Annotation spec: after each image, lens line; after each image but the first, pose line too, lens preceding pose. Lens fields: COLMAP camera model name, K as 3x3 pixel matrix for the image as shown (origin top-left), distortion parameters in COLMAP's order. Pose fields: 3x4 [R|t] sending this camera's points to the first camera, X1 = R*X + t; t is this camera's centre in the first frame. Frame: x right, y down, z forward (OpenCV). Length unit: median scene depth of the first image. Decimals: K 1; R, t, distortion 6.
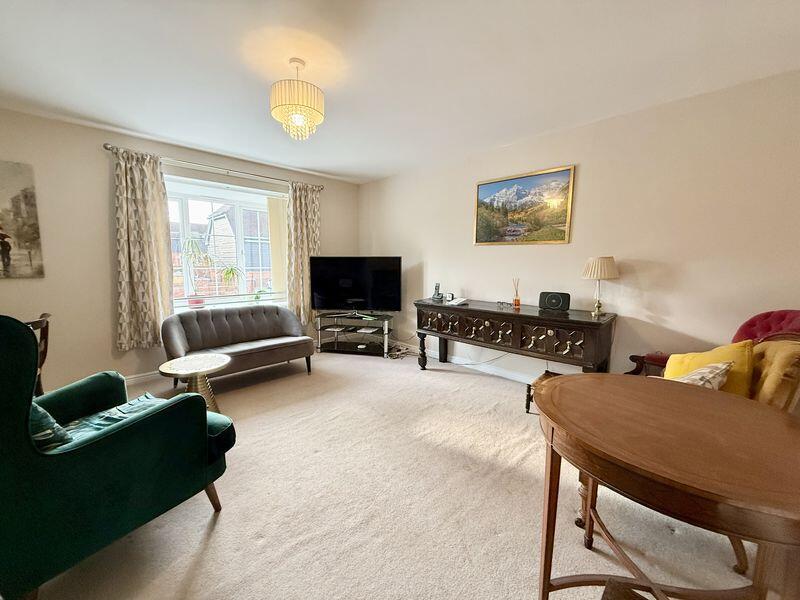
lens RADIAL K [[323.4, 0, 400.0], [0, 323.4, 300.0], [0, 0, 1]] dist [-0.000097, -0.000083]
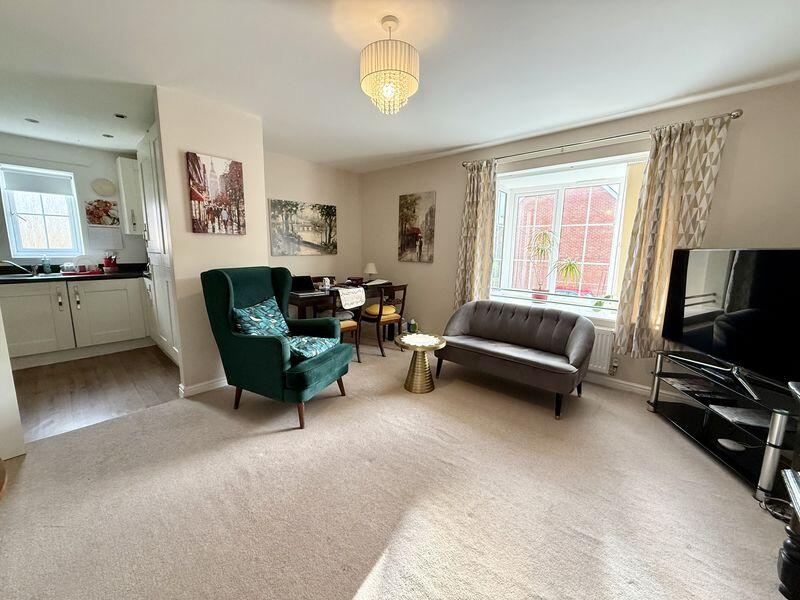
lens RADIAL K [[323.4, 0, 400.0], [0, 323.4, 300.0], [0, 0, 1]] dist [-0.000097, -0.000083]
pose [[0.036290, 0.148862, -0.988192, 0.401671], [-0.138134, 0.980098, 0.142570, -0.081618], [0.989748, 0.131329, 0.056131, 0.670712]]
